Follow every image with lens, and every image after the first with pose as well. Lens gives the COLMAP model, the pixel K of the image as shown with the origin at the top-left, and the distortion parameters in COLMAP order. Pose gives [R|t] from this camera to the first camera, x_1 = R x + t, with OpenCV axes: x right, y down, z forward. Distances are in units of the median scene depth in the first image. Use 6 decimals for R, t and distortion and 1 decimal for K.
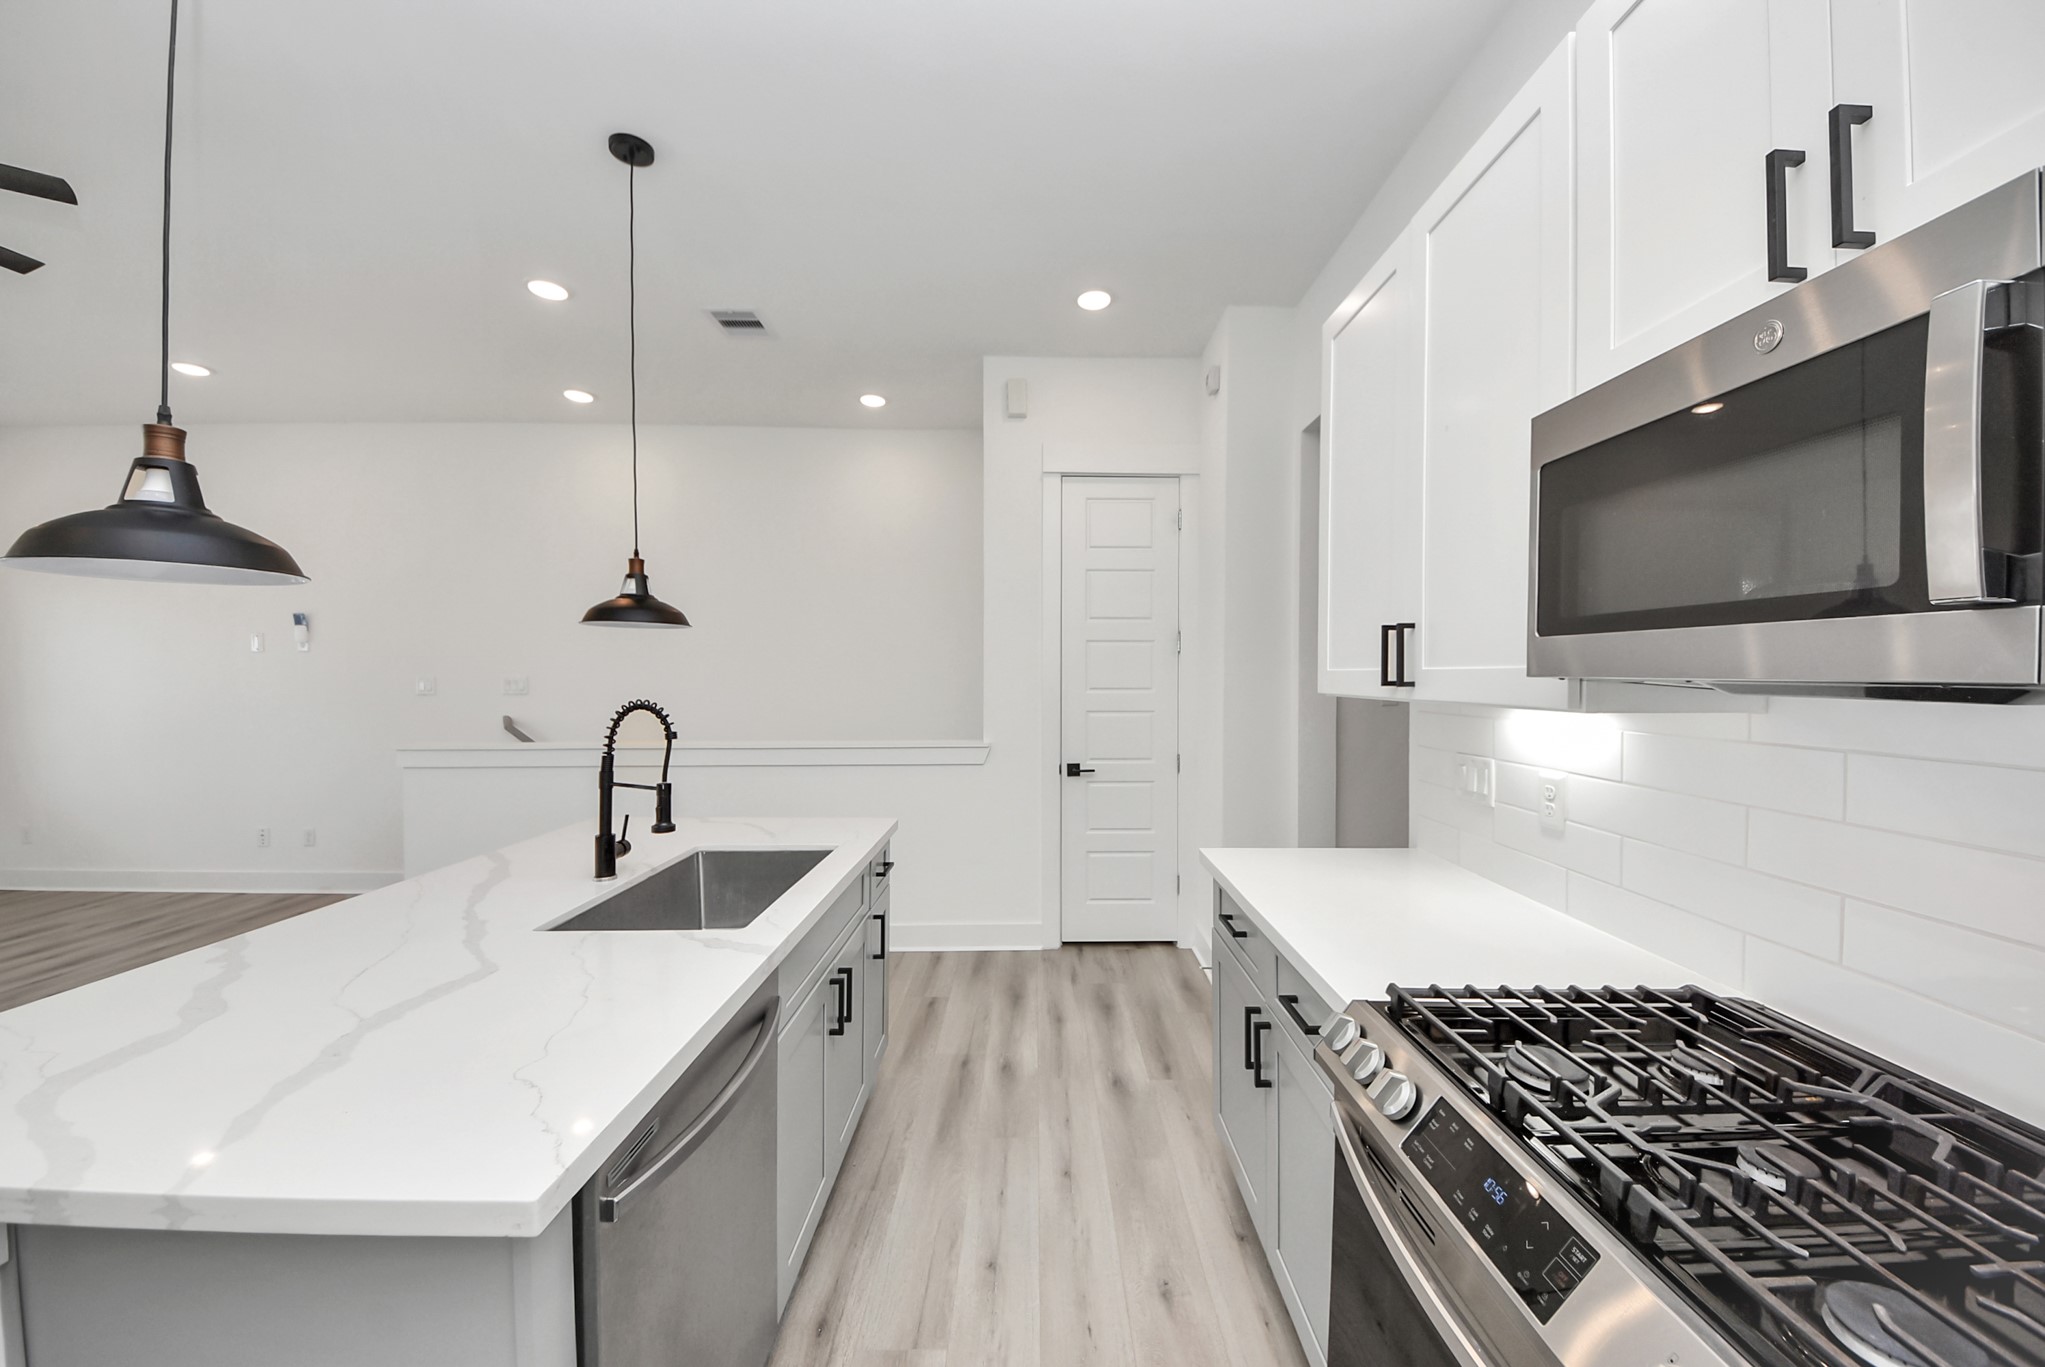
lens RADIAL K [[735.7, 0, 1025.3], [0, 735.7, 679.8], [0, 0, 1]] dist [0.005901, -0.001211]
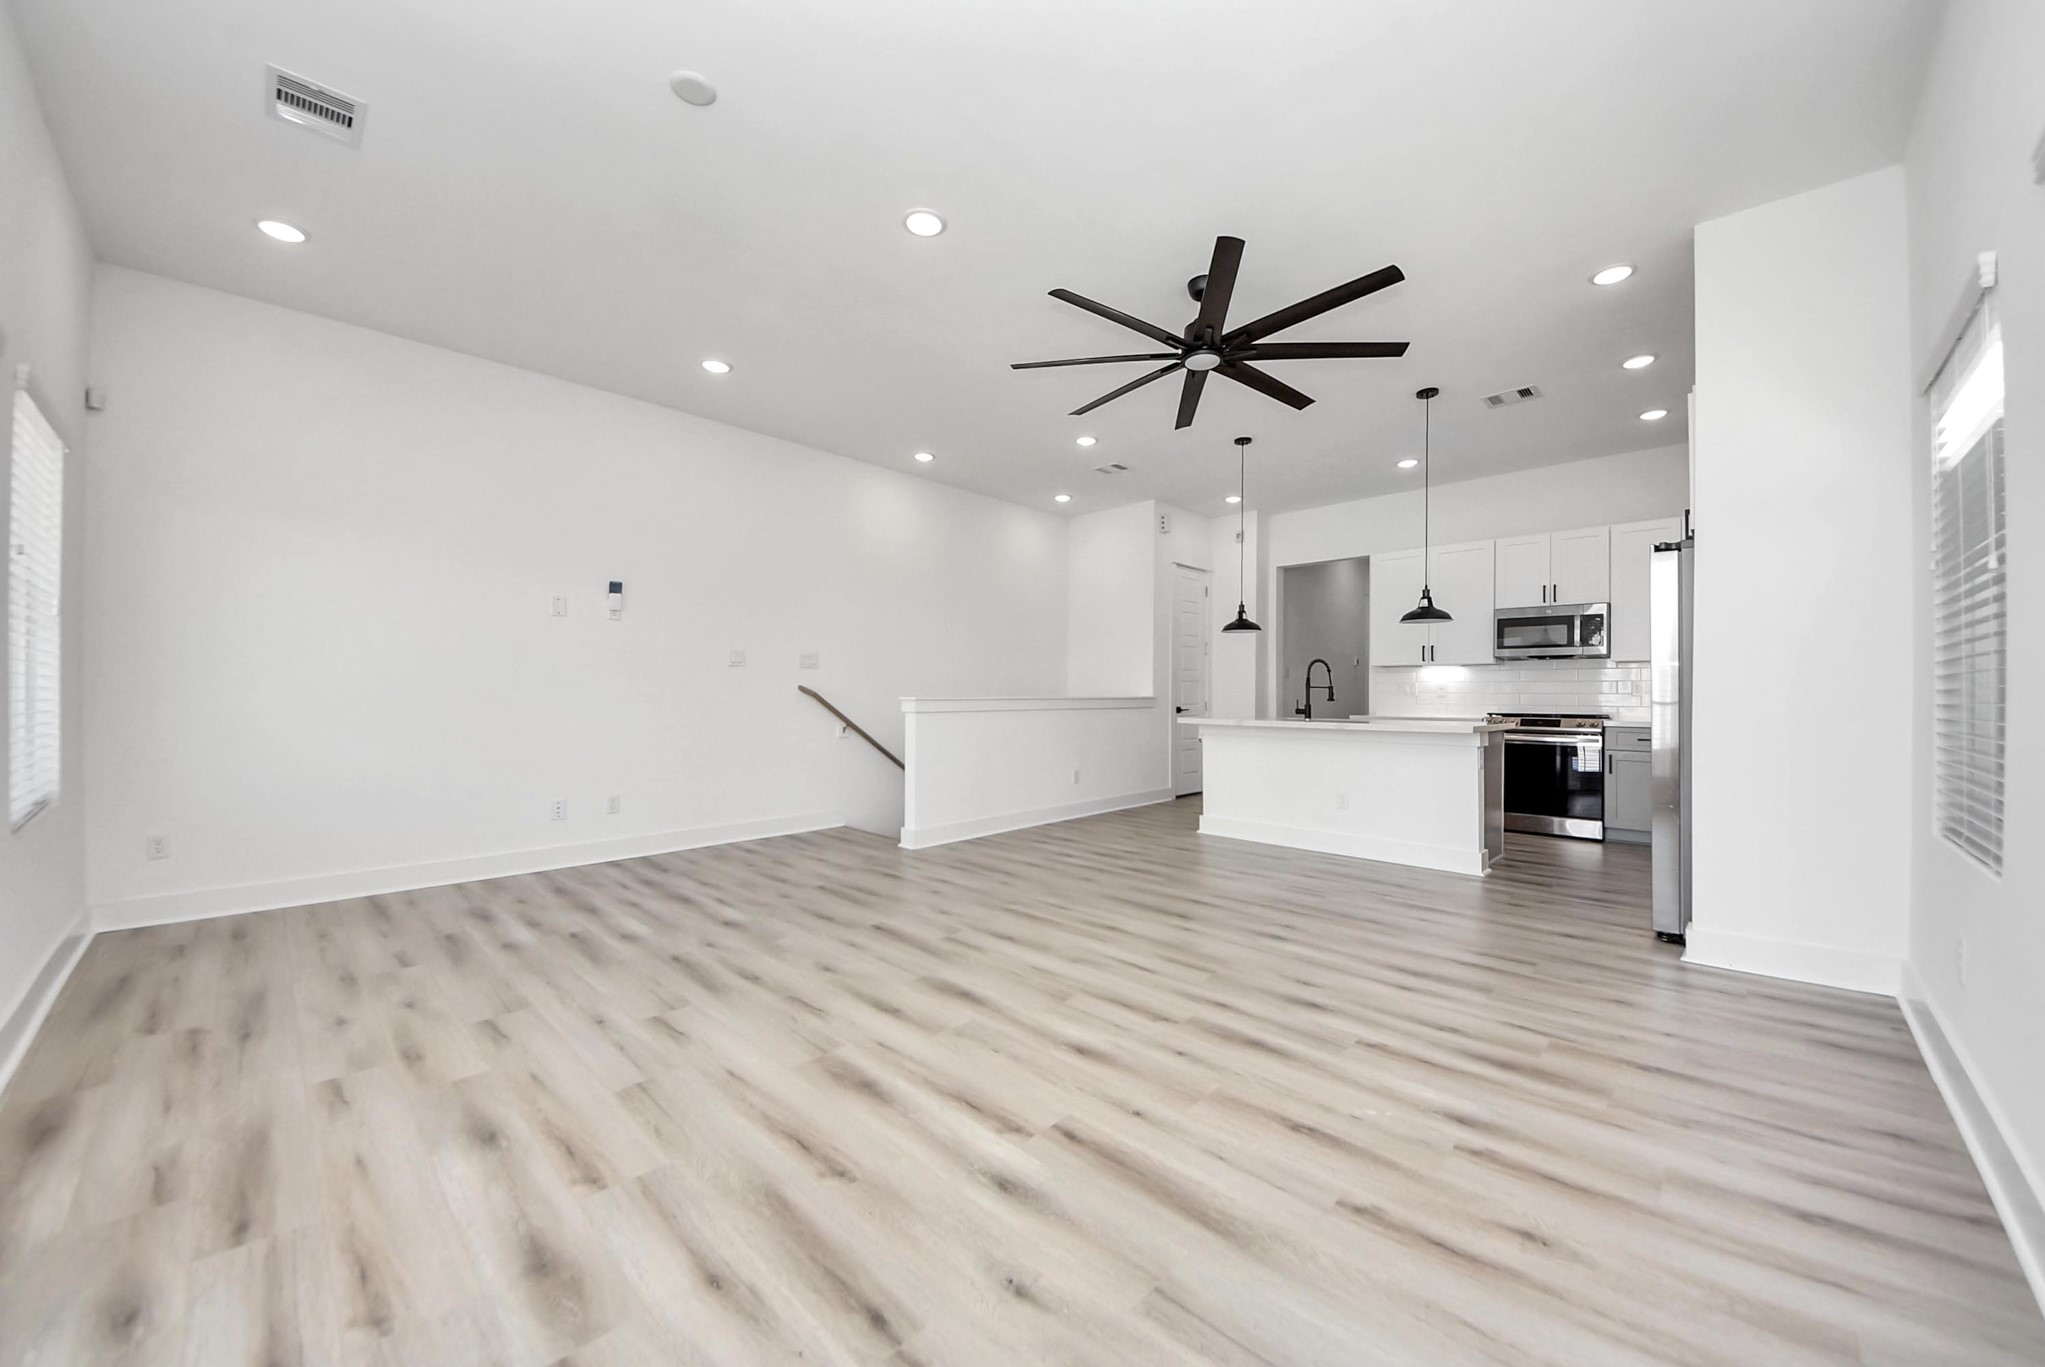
lens RADIAL K [[761.0, 0, 1030.5], [0, 761.0, 685.3], [0, 0, 1]] dist [0.003593, -0.002236]
pose [[0.711069, 0.014175, 0.702979, -3.065585], [0.001689, 0.999759, -0.021868, 0.175423], [-0.703120, 0.016737, 0.710874, -0.327574]]
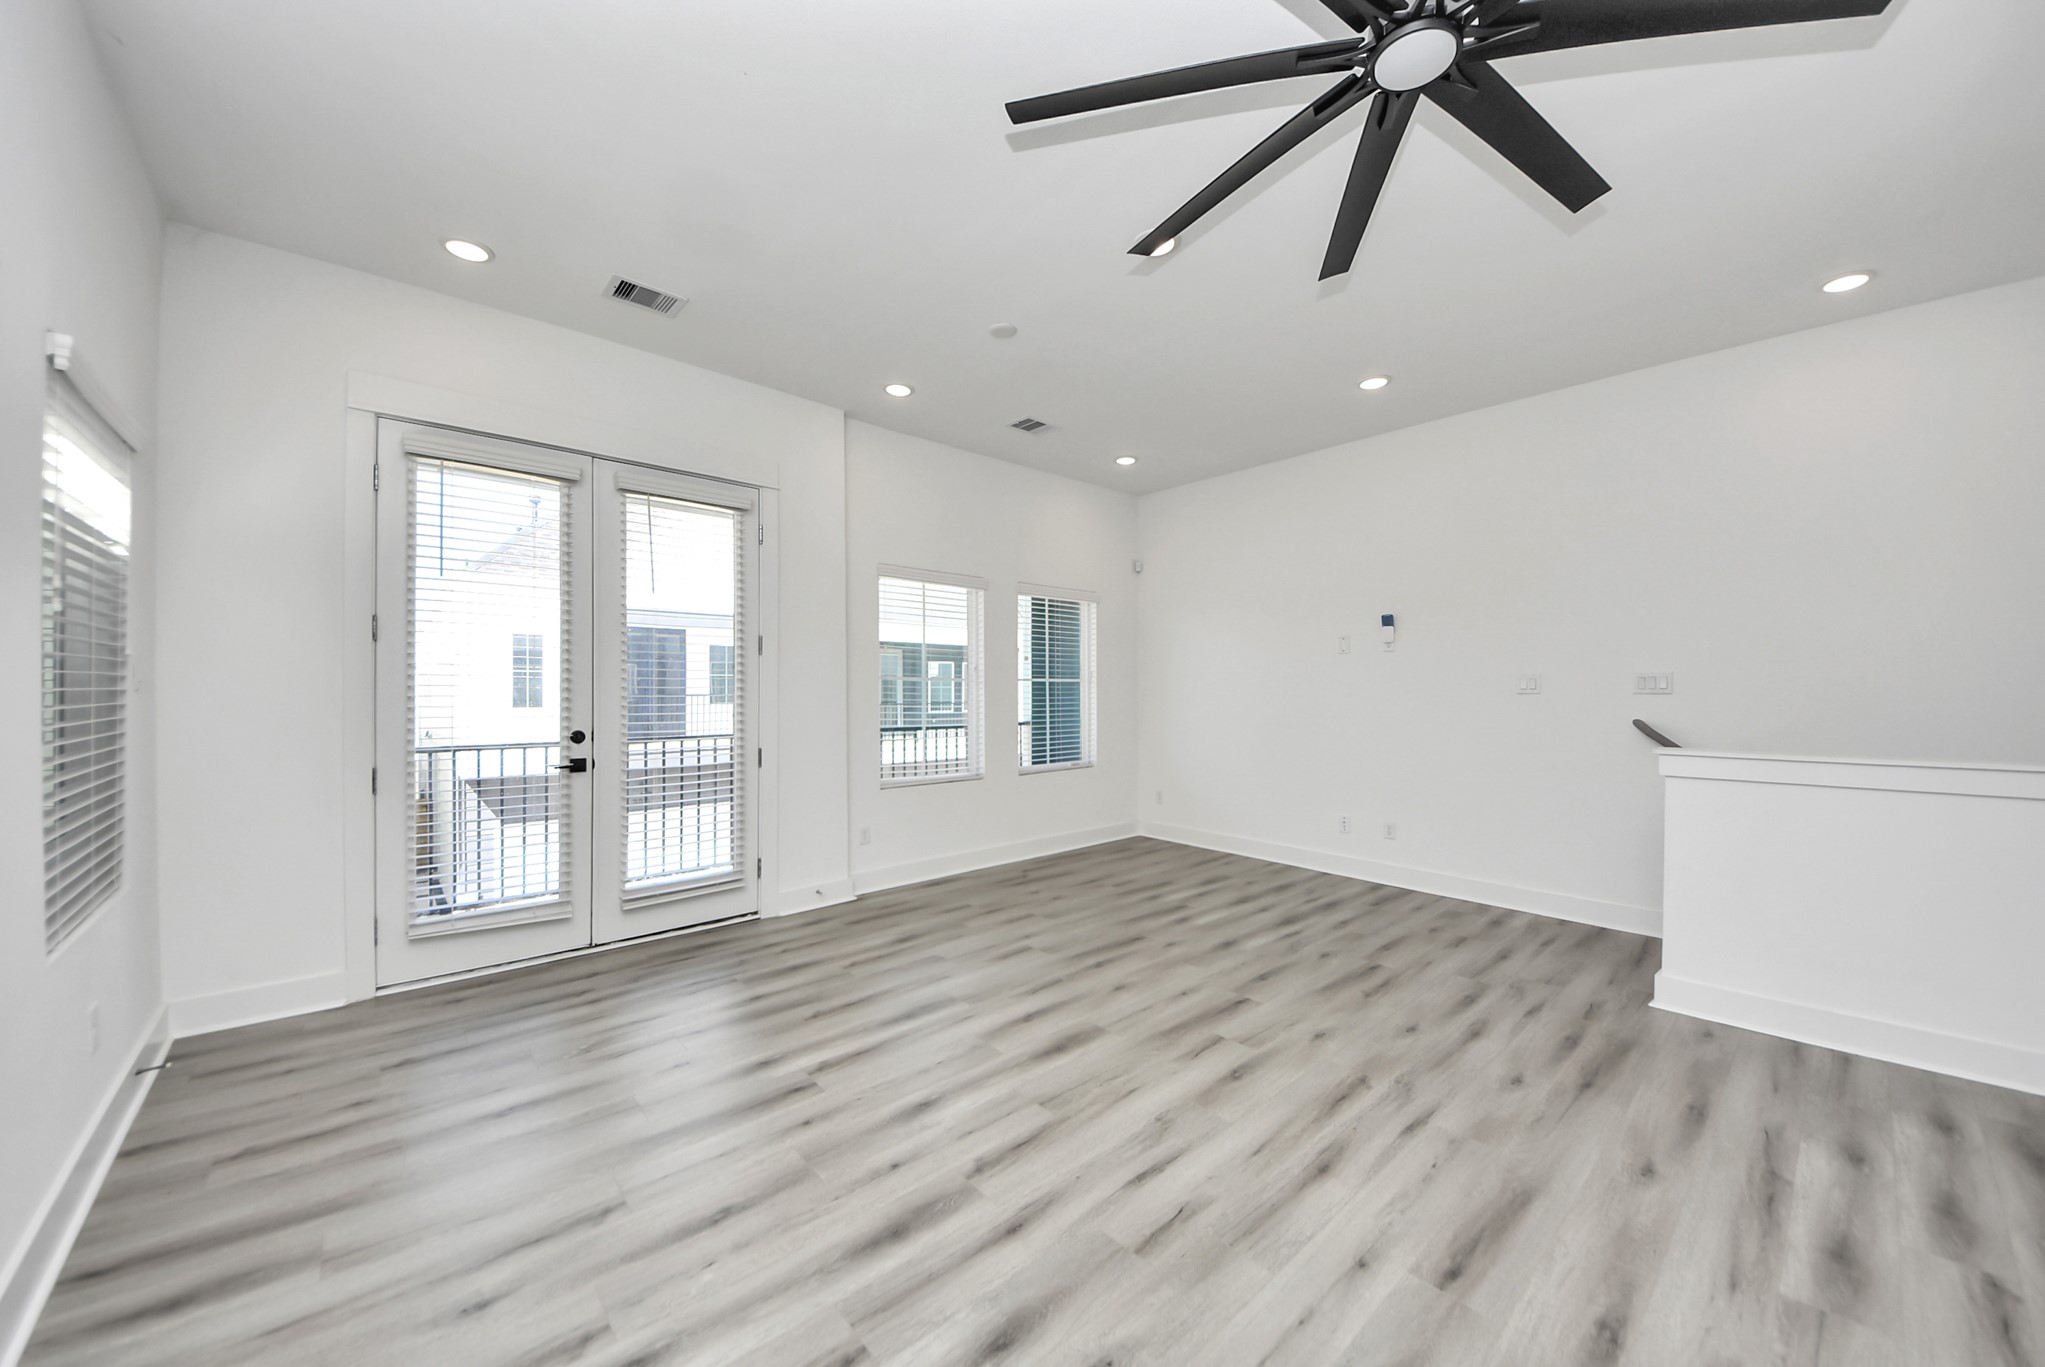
lens RADIAL K [[761.0, 0, 1024.0], [0, 761.0, 675.3], [0, 0, 1]] dist [0.003593, -0.002236]
pose [[0.622924, -0.002128, -0.782279, -1.068259], [-0.011134, 0.999871, -0.011586, 0.031930], [0.782203, 0.015927, 0.622820, -0.182852]]
